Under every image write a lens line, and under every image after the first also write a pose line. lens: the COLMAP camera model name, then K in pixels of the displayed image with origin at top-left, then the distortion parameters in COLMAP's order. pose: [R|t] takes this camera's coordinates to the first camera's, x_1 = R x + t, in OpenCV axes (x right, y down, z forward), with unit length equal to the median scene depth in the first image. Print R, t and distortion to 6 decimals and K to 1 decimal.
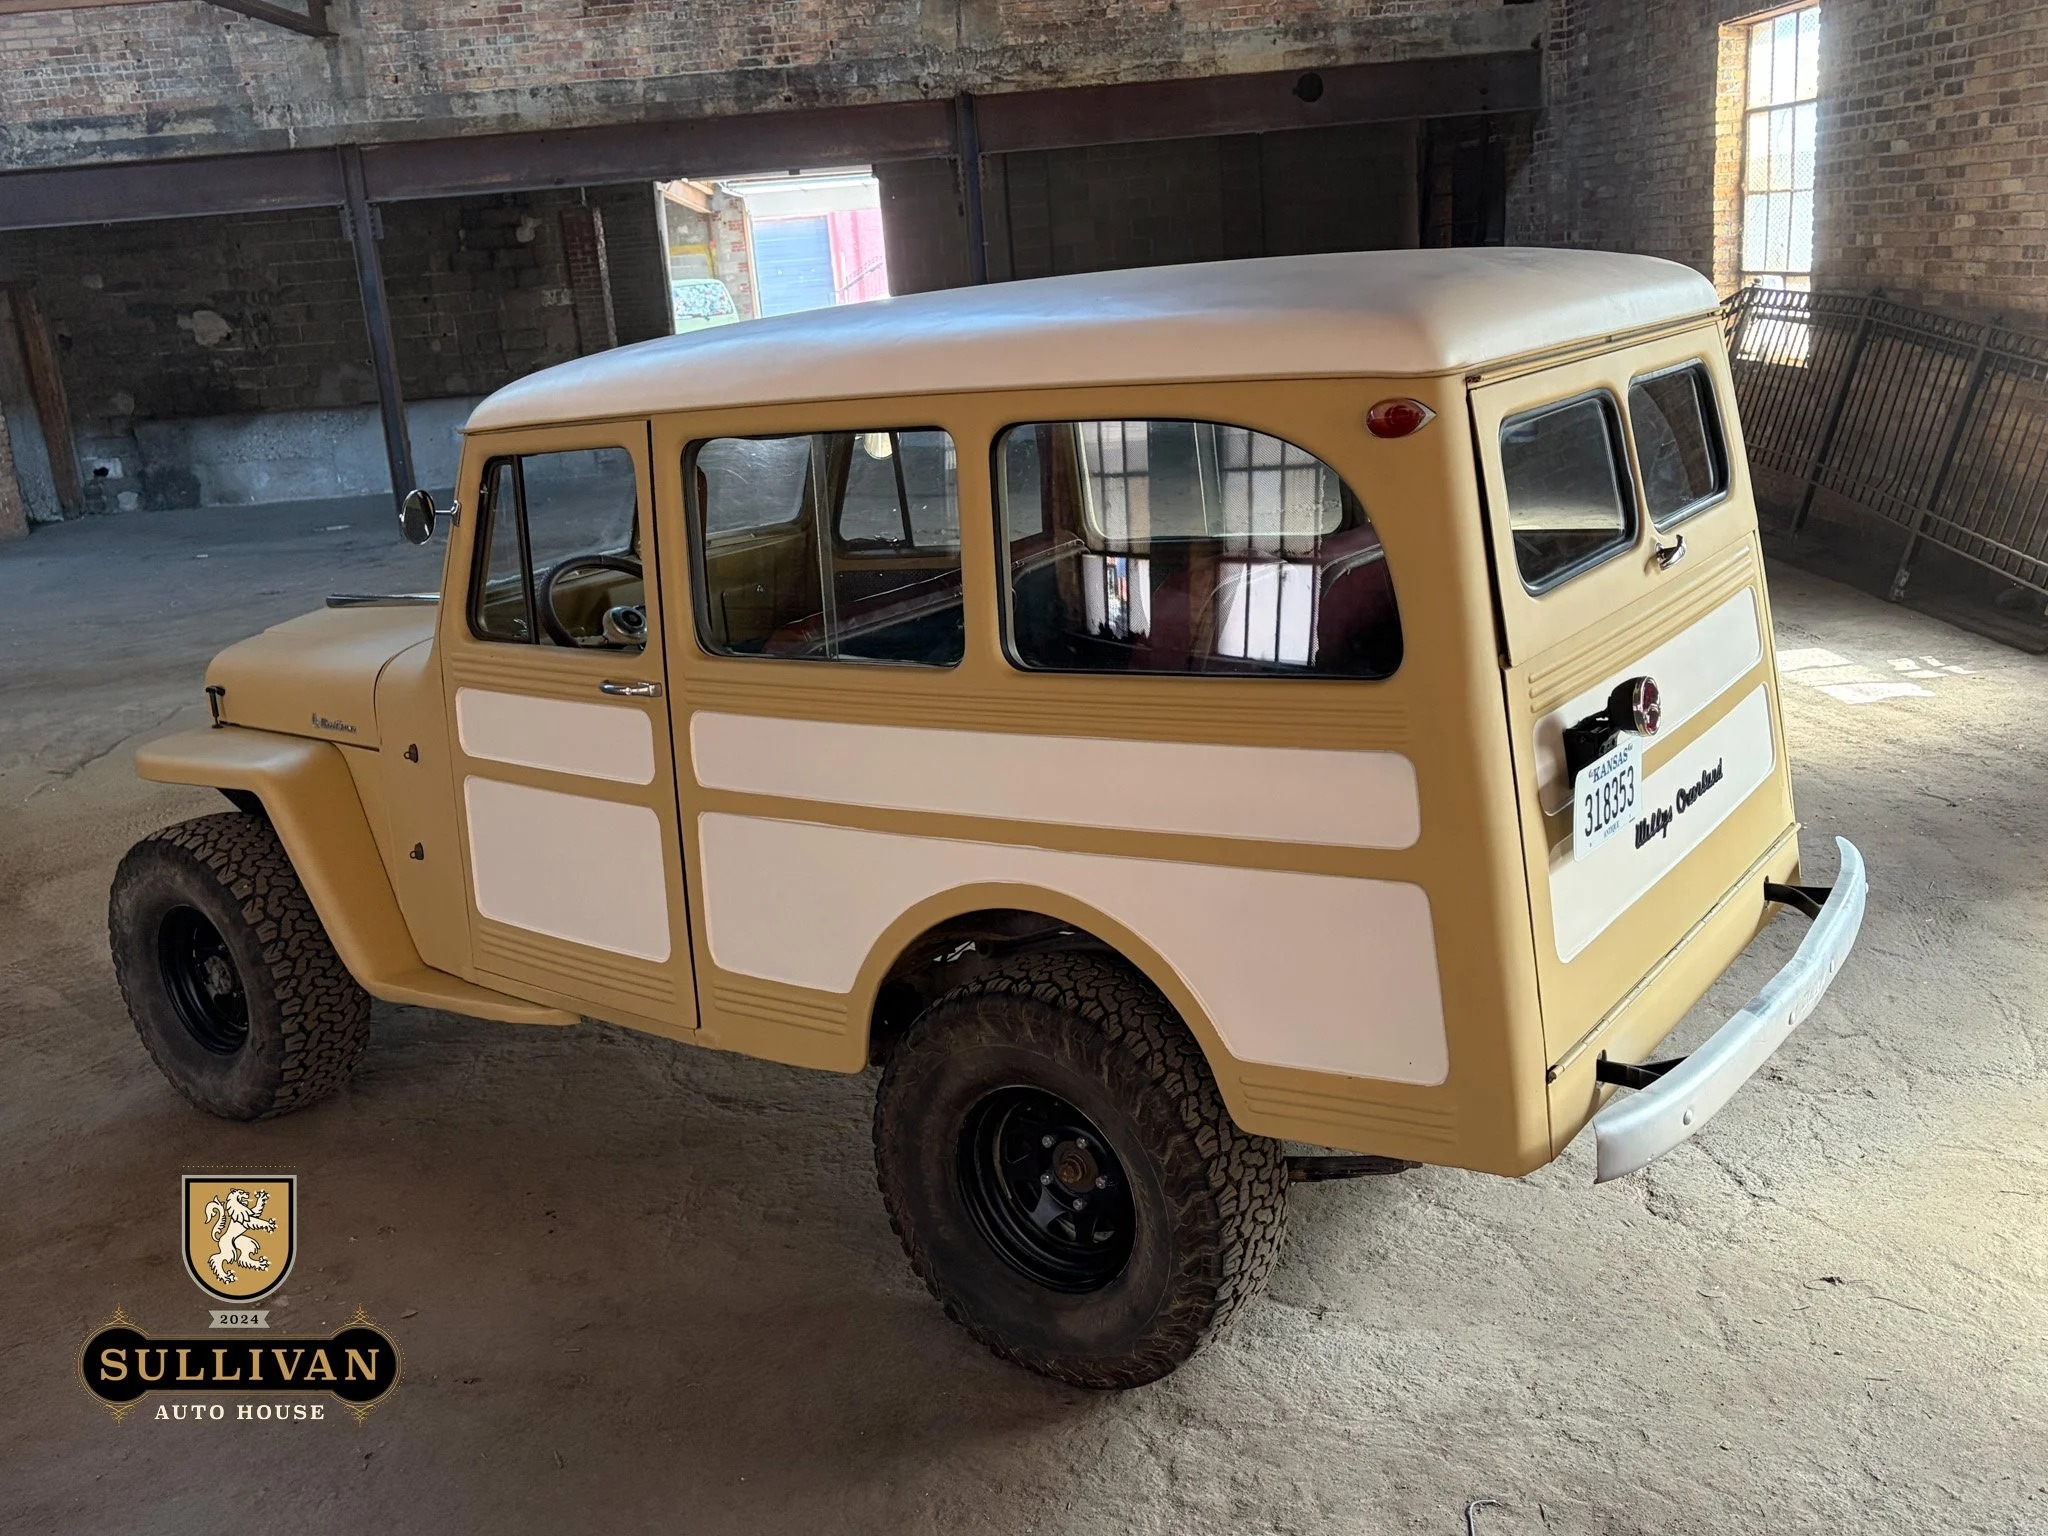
lens RADIAL K [[1956.6, 0, 1031.3], [0, 1956.6, 785.7], [0, 0, 1]] dist [0.025156, 0.000000]
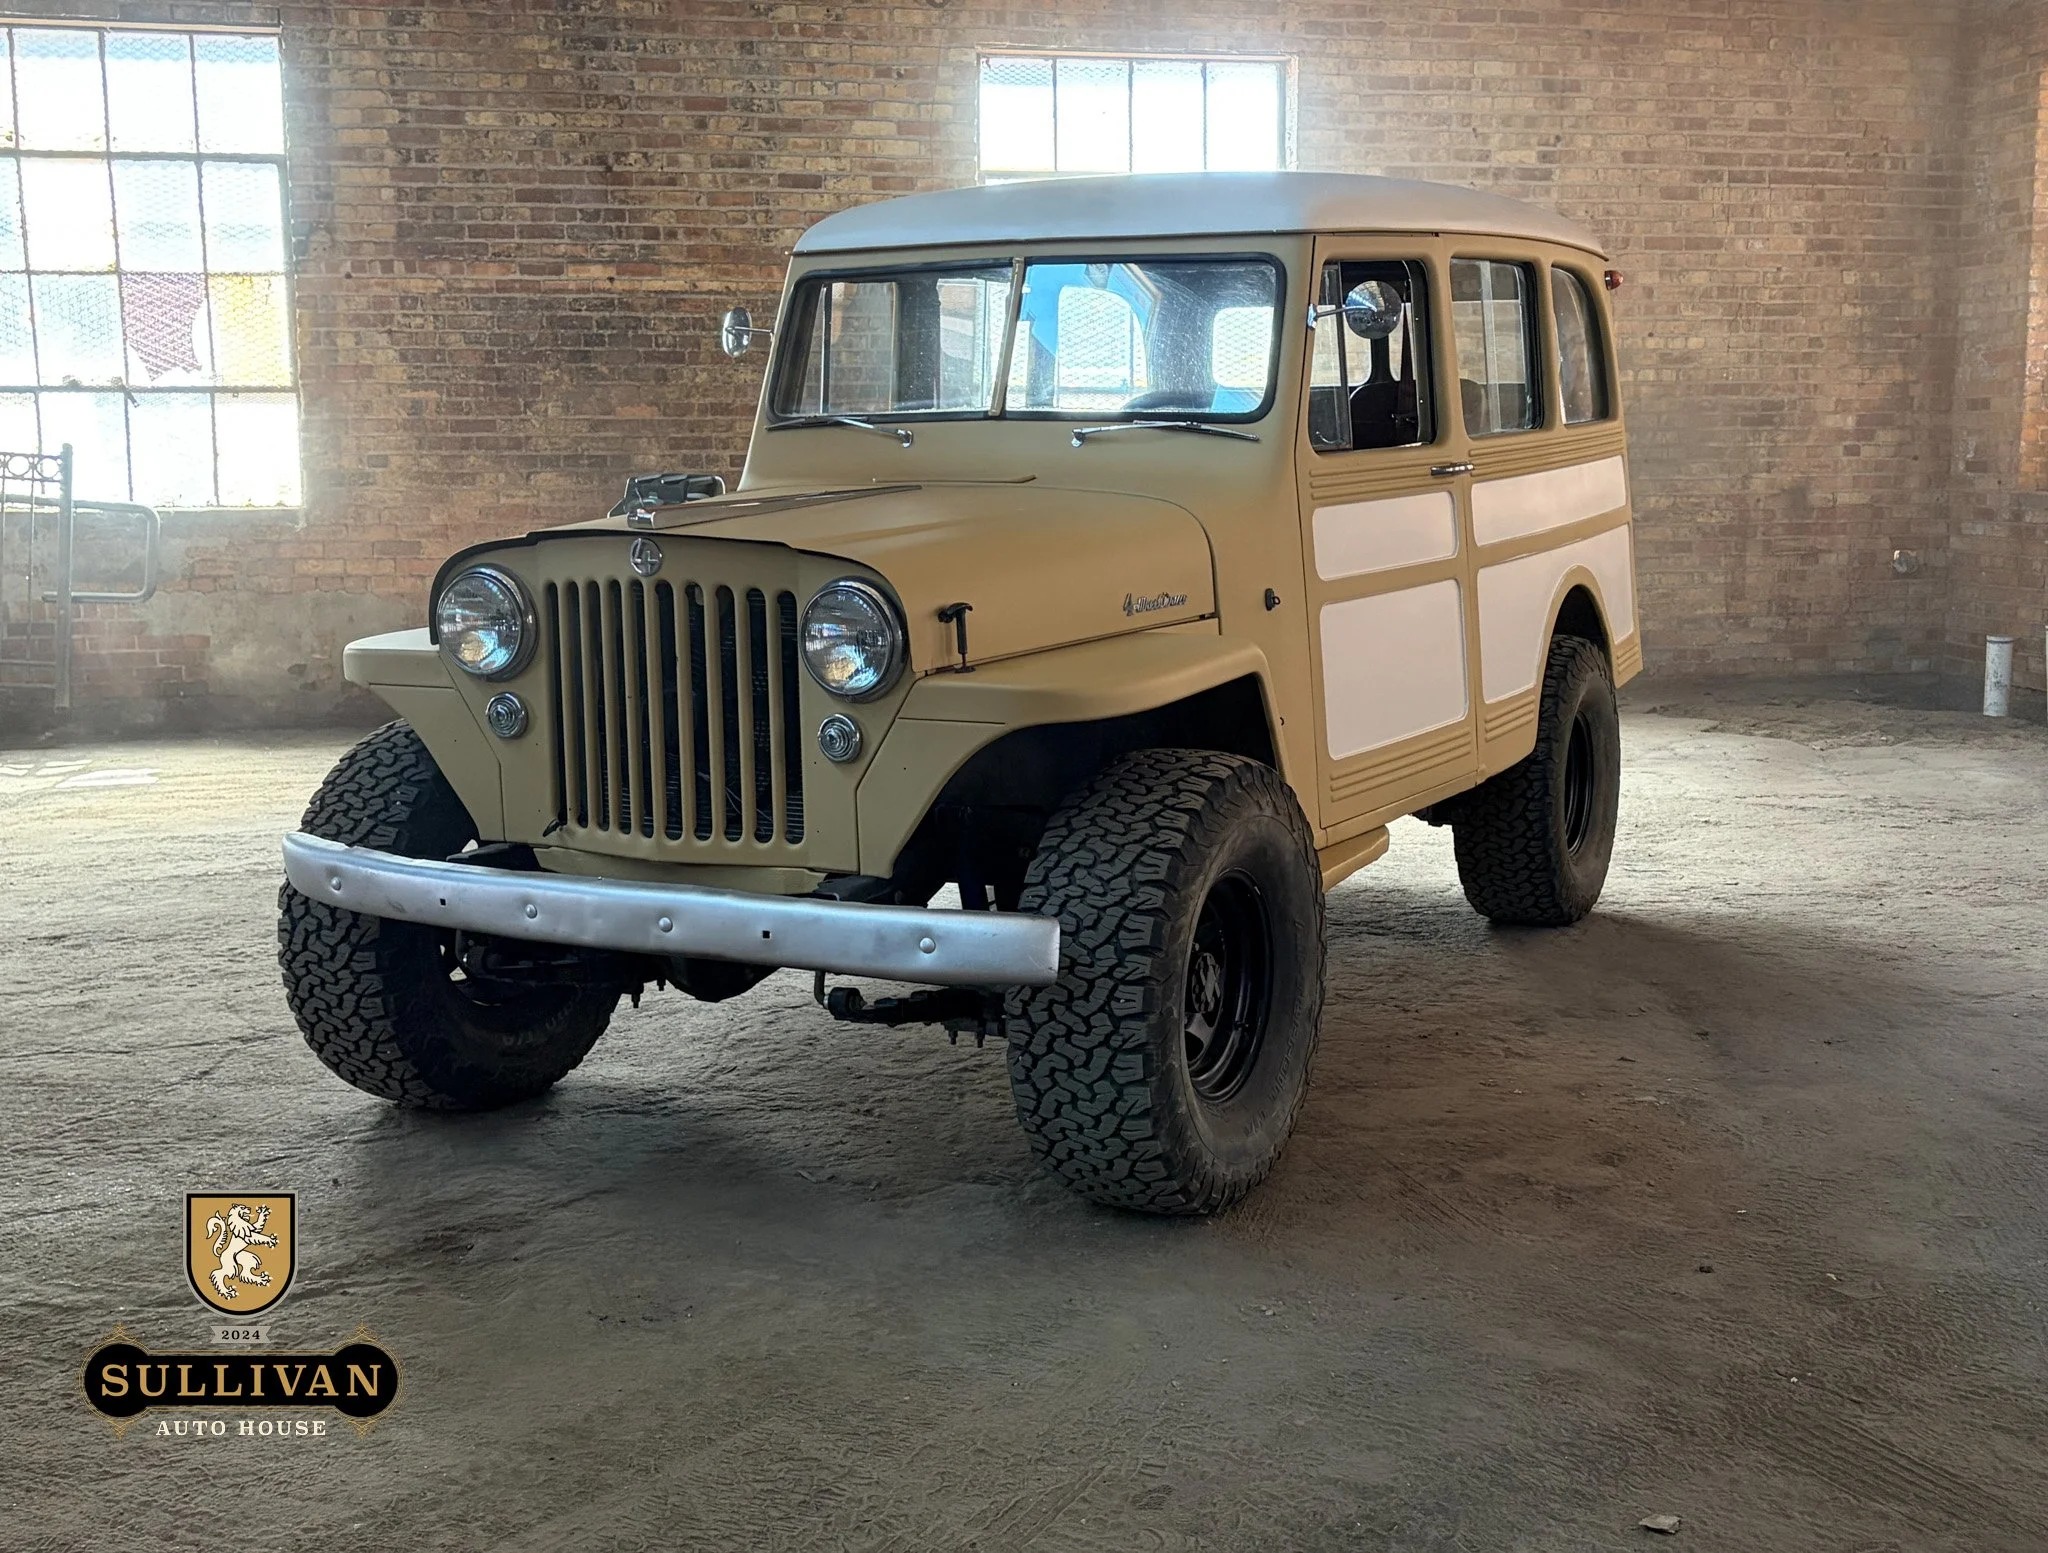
lens RADIAL K [[2352.9, 0, 1104.6], [0, 2352.9, 720.6], [0, 0, 1]] dist [0.020787, 0.000000]
pose [[-0.160983, -0.048960, 0.985742, -1.234224], [0.277699, 0.956171, 0.092843, -0.075567], [-0.947084, 0.288686, -0.140331, 1.156859]]
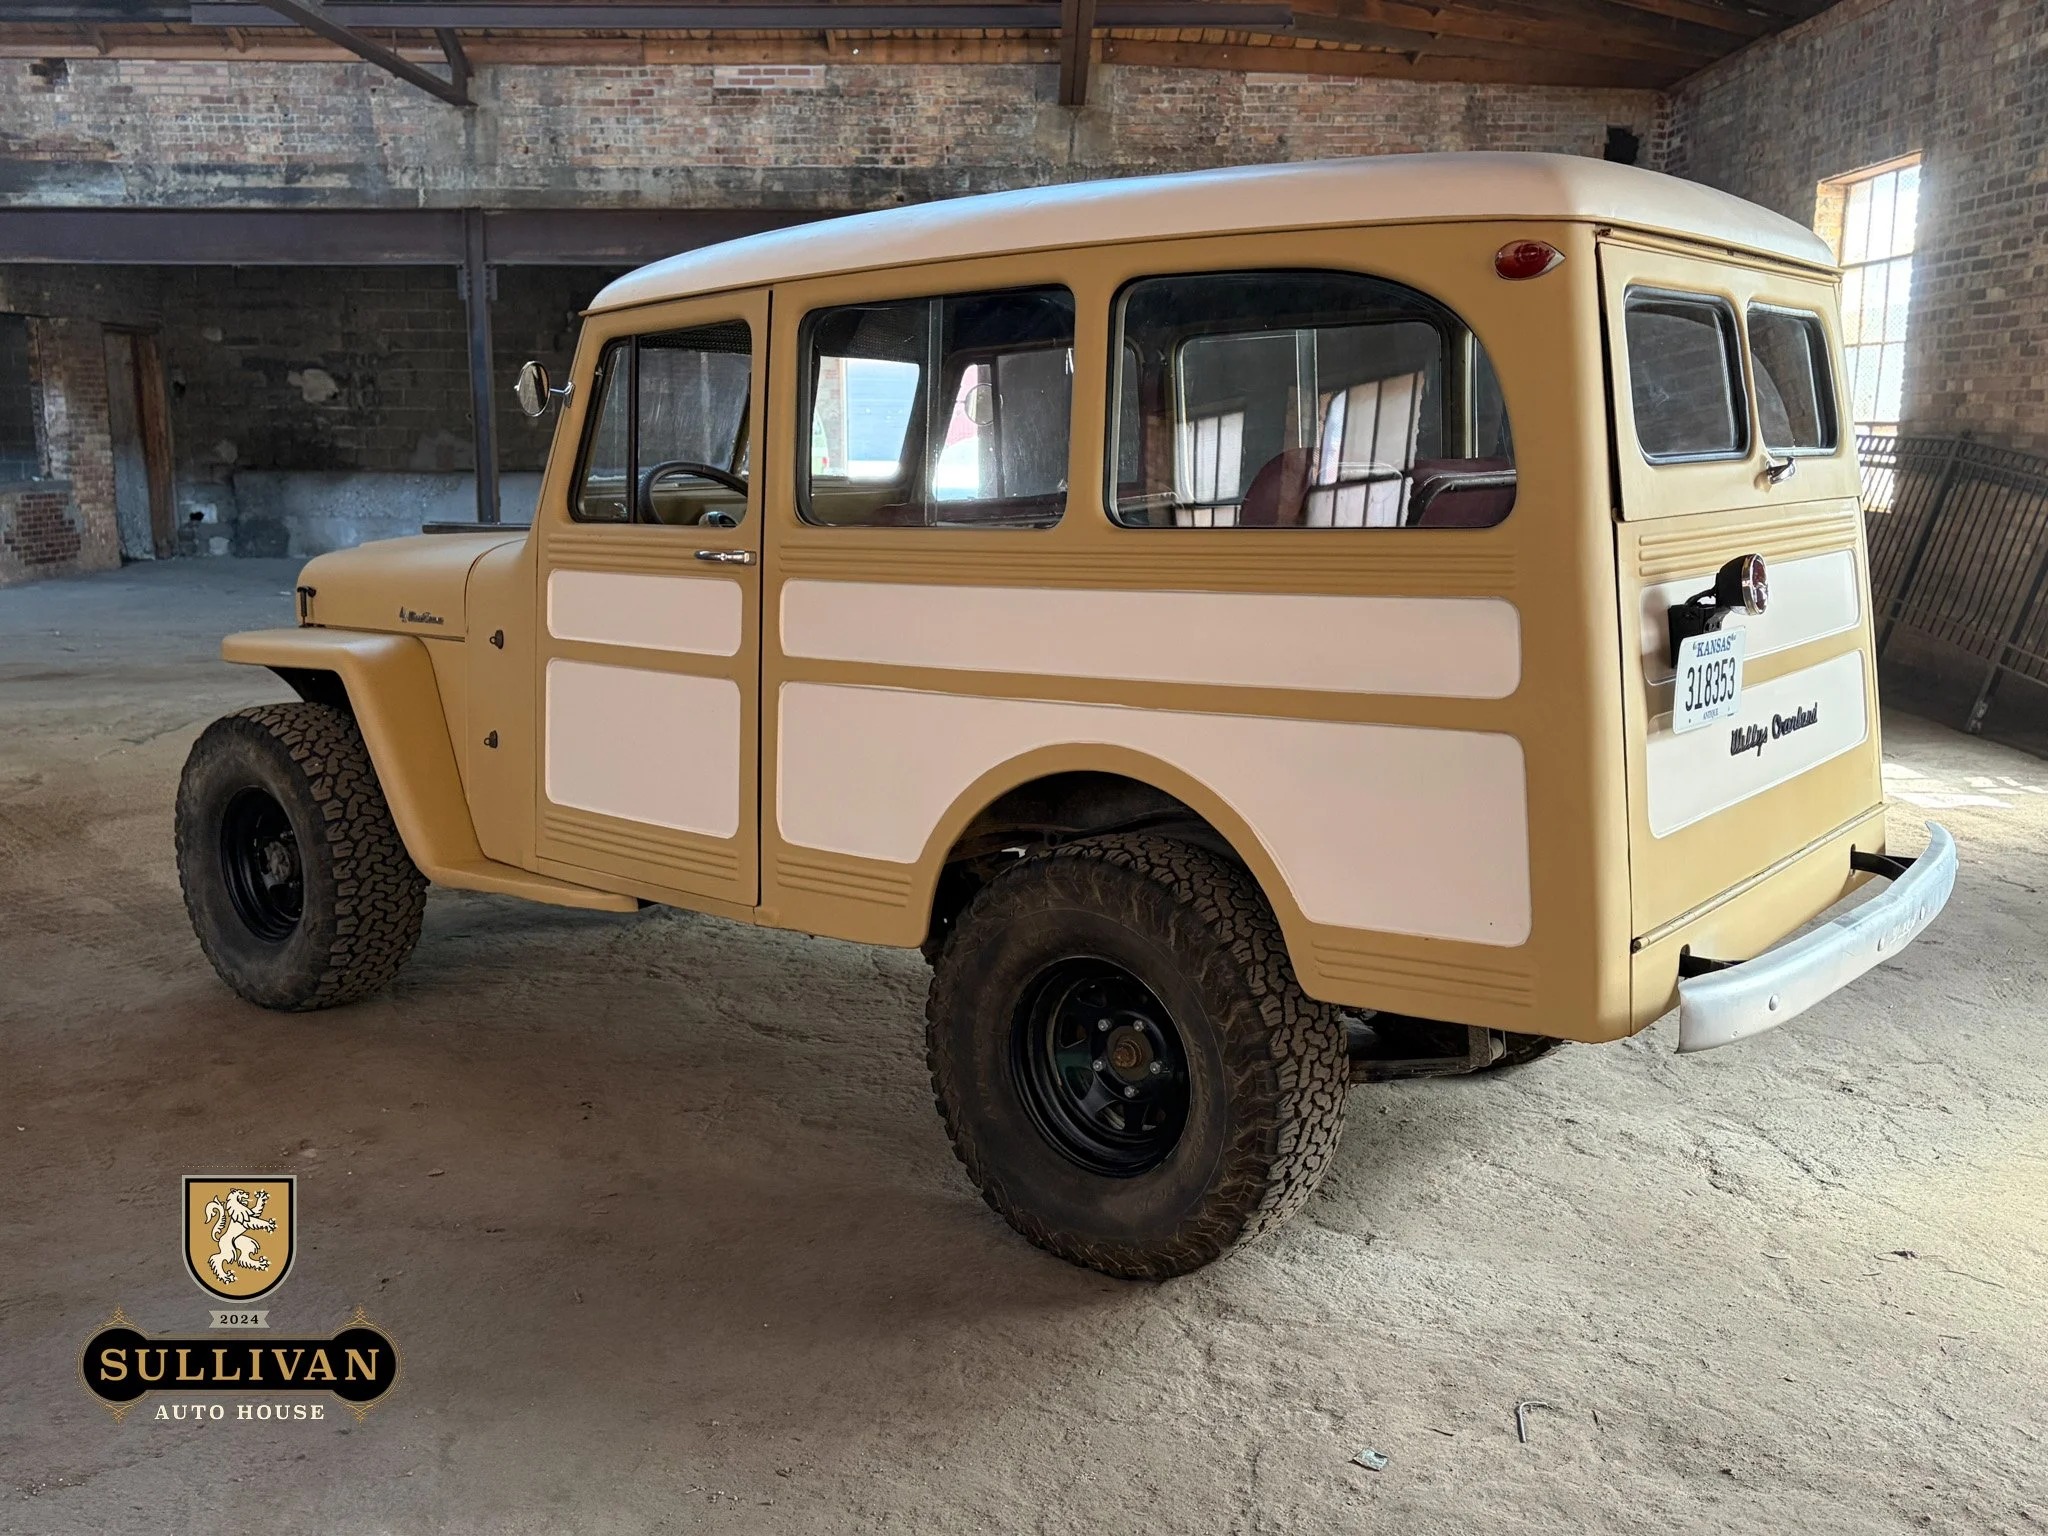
lens RADIAL K [[1956.6, 0, 1023.8], [0, 1956.6, 778.0], [0, 0, 1]] dist [0.025156, 0.000000]
pose [[0.995894, 0.085770, -0.028951, -0.010532], [-0.087968, 0.992406, -0.085976, 0.110506], [0.021357, 0.088170, 0.995876, 0.009417]]
